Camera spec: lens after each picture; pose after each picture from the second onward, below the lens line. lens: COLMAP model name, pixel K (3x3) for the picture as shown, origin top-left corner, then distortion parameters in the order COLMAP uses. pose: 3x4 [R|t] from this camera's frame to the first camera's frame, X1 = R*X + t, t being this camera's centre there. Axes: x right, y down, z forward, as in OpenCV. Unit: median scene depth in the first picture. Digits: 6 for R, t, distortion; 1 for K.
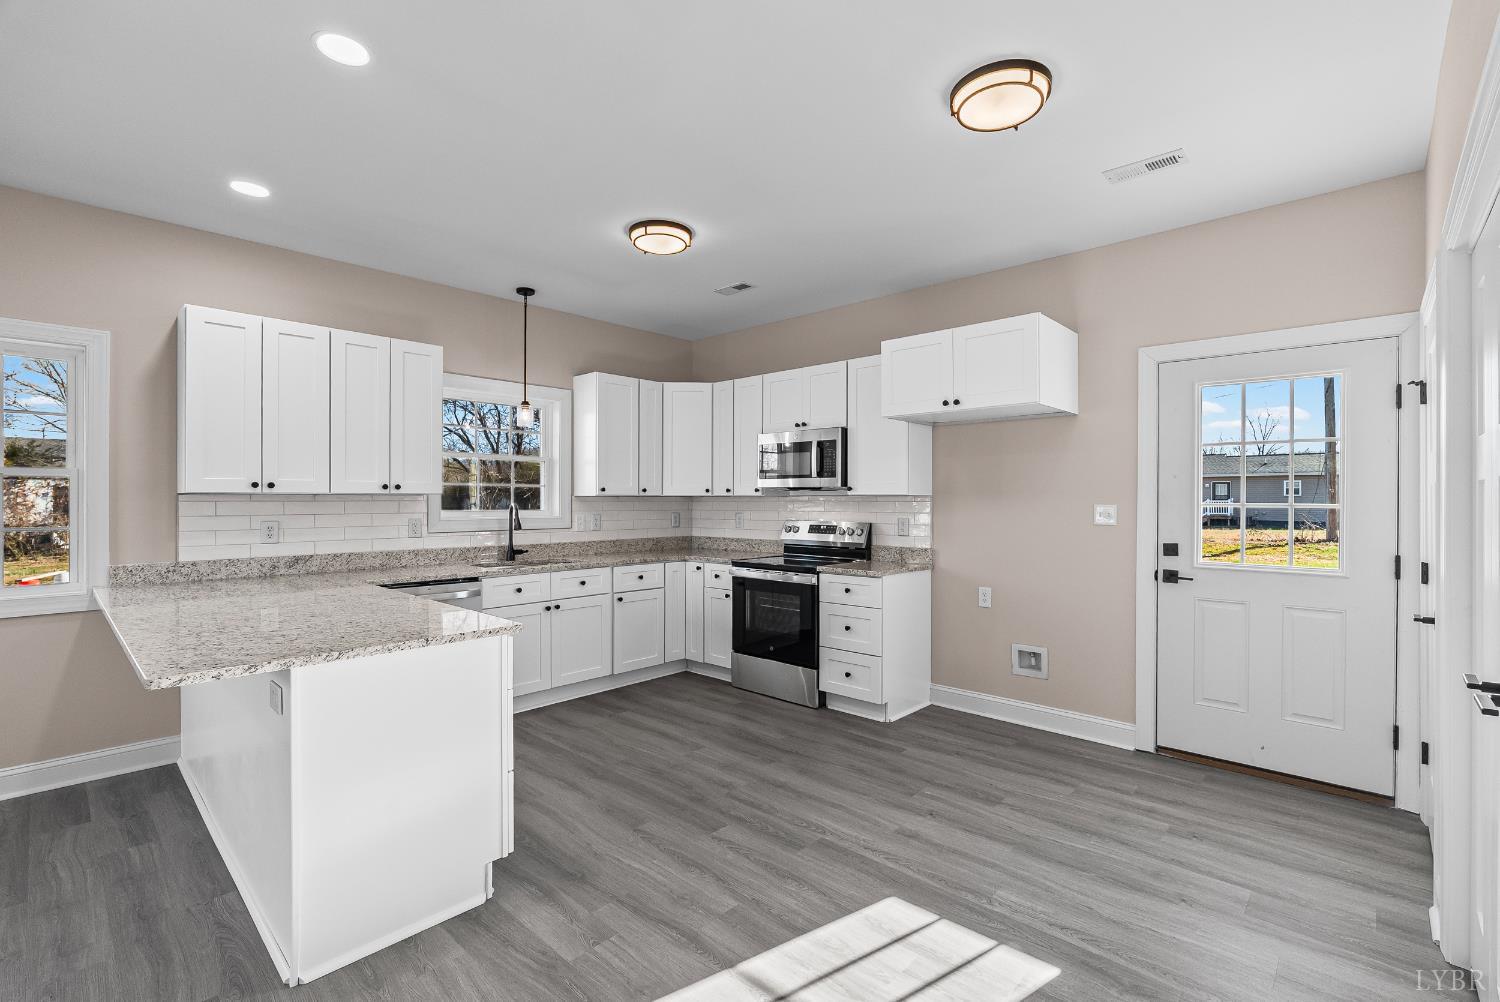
lens RADIAL K [[665.6, 0, 750.0], [0, 665.6, 501.0], [0, 0, 1]] dist [-0.004591, -0.000456]
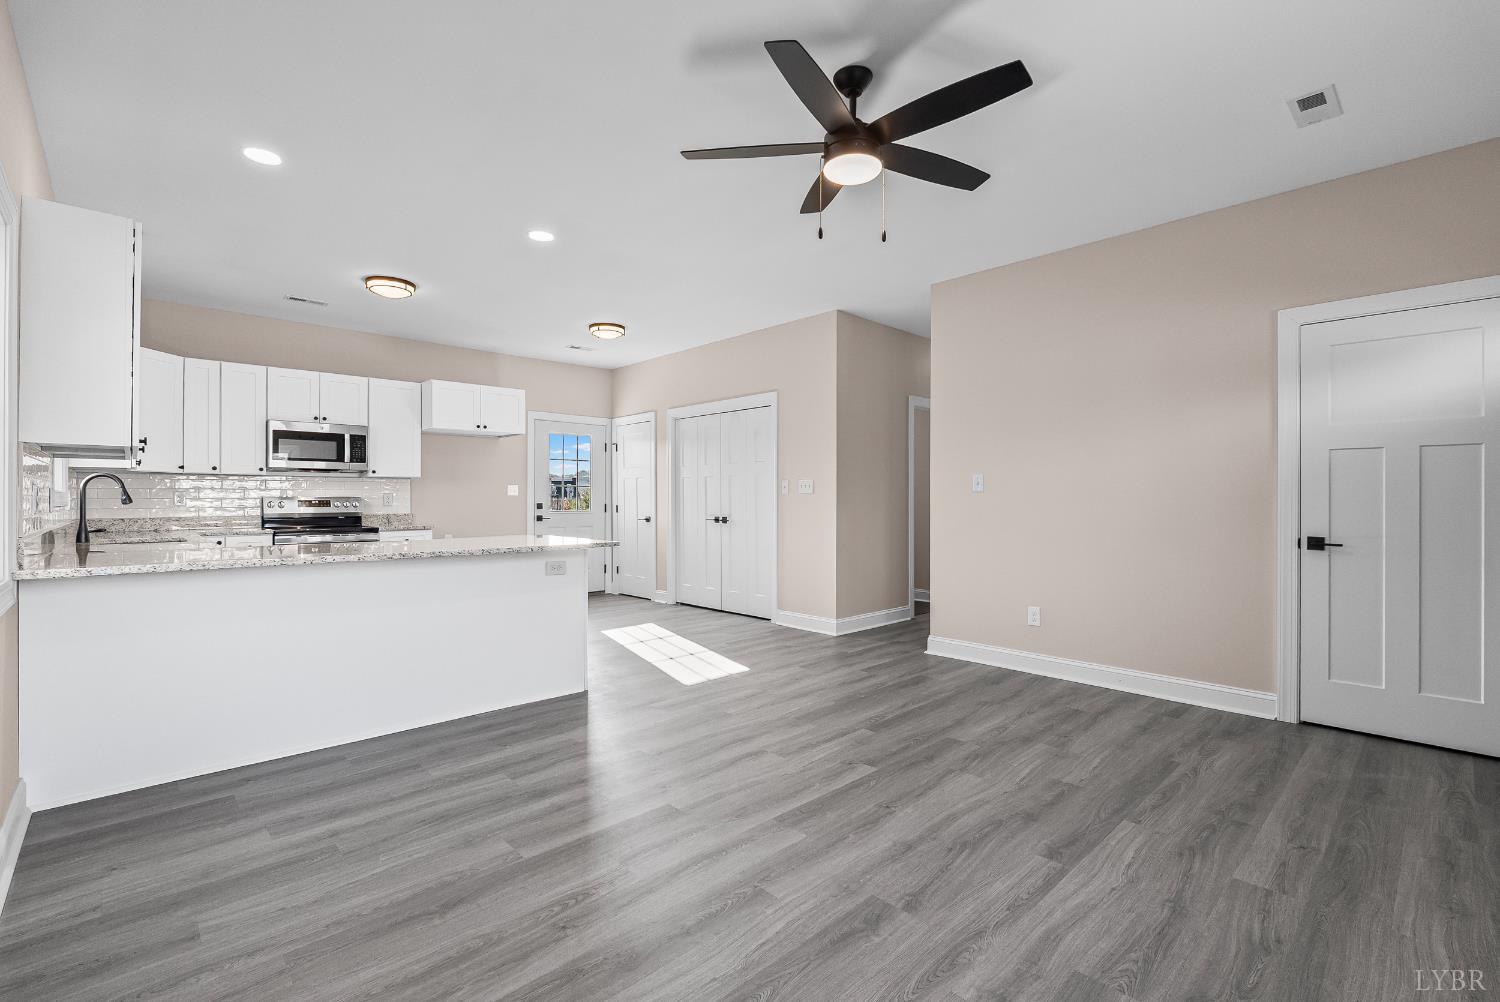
lens RADIAL K [[665.6, 0, 750.0], [0, 665.6, 501.0], [0, 0, 1]] dist [-0.004591, -0.000456]
pose [[0.070094, -0.003791, 0.997533, -1.440824], [0.002846, 0.999989, 0.003601, 0.048398], [-0.997536, 0.002586, 0.070104, 0.150544]]
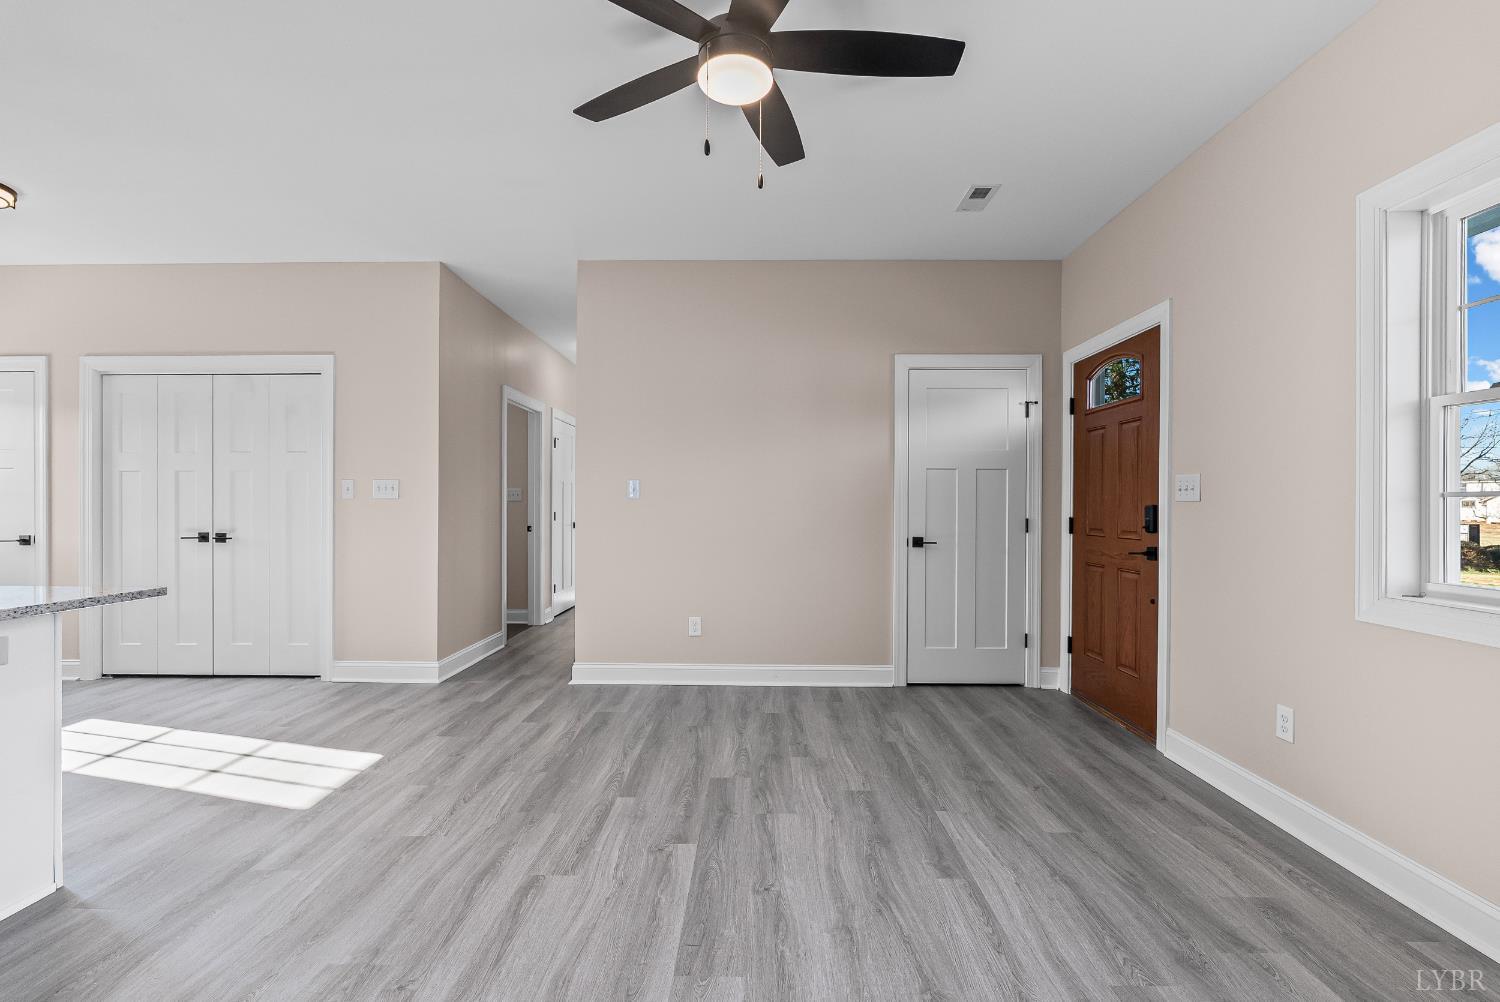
lens RADIAL K [[666.4, 0, 746.6], [0, 666.4, 507.9], [0, 0, 1]] dist [-0.008396, -0.000311]
pose [[-0.662902, -0.005023, 0.748689, -1.146962], [-0.001205, 0.999983, 0.005642, 0.045889], [-0.748705, 0.002838, -0.662897, 0.439362]]
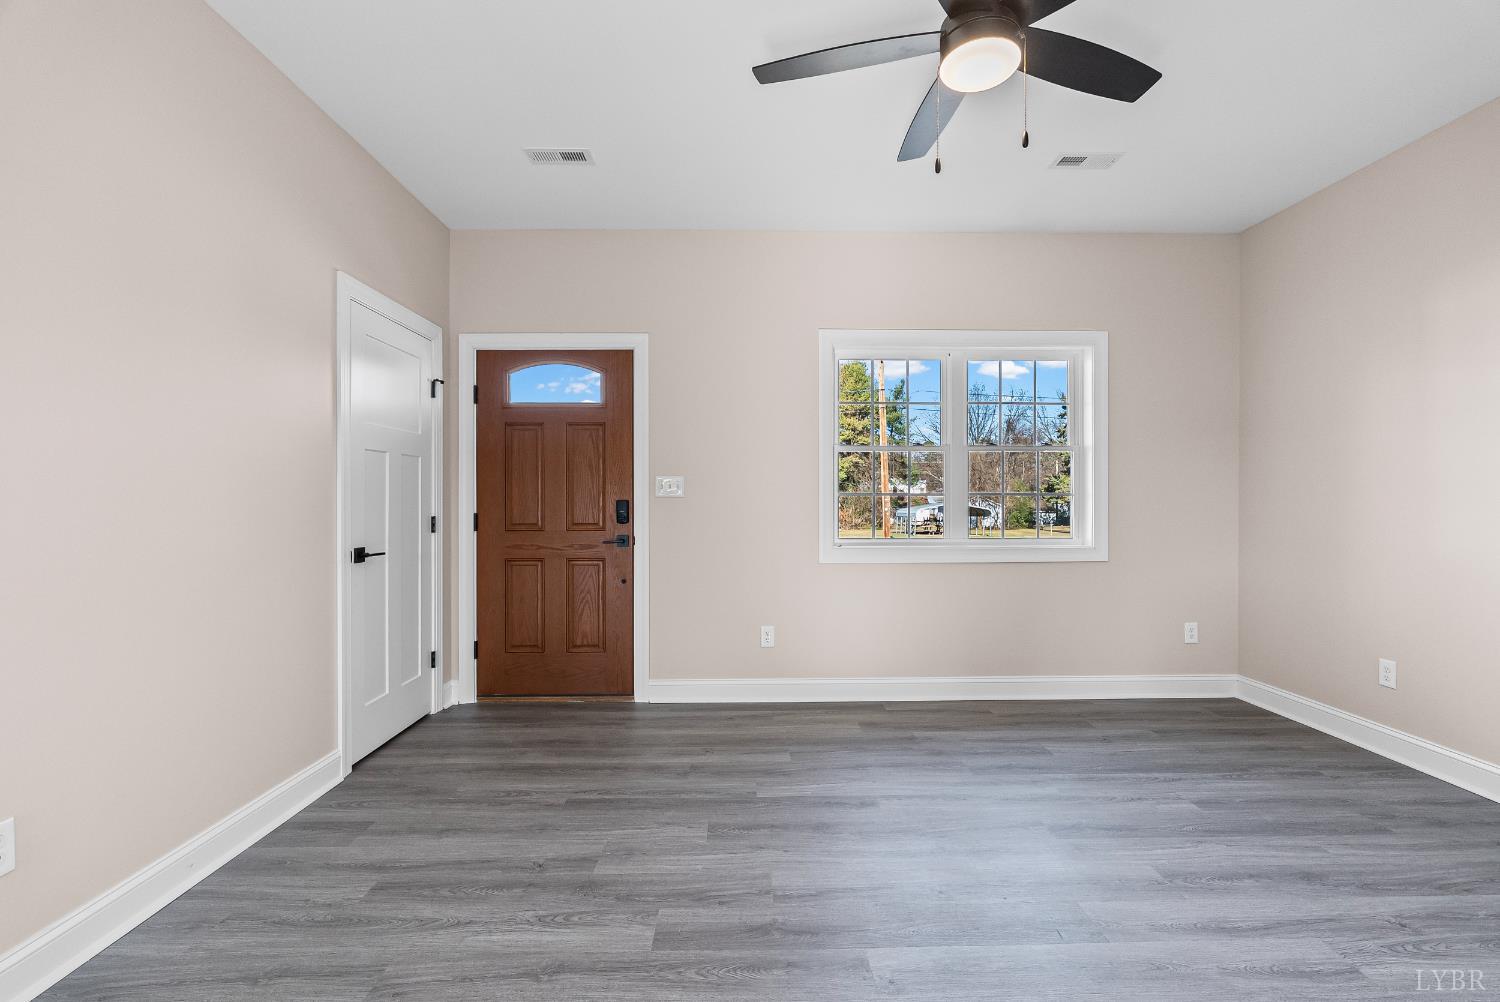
lens RADIAL K [[660.9, 0, 755.5], [0, 660.9, 498.3], [0, 0, 1]] dist [-0.002078, -0.001084]
pose [[-0.719511, -0.001199, -0.694480, -0.251377], [-0.000917, 0.999999, -0.000776, 0.044409], [0.694480, 0.000078, -0.719512, 0.343724]]
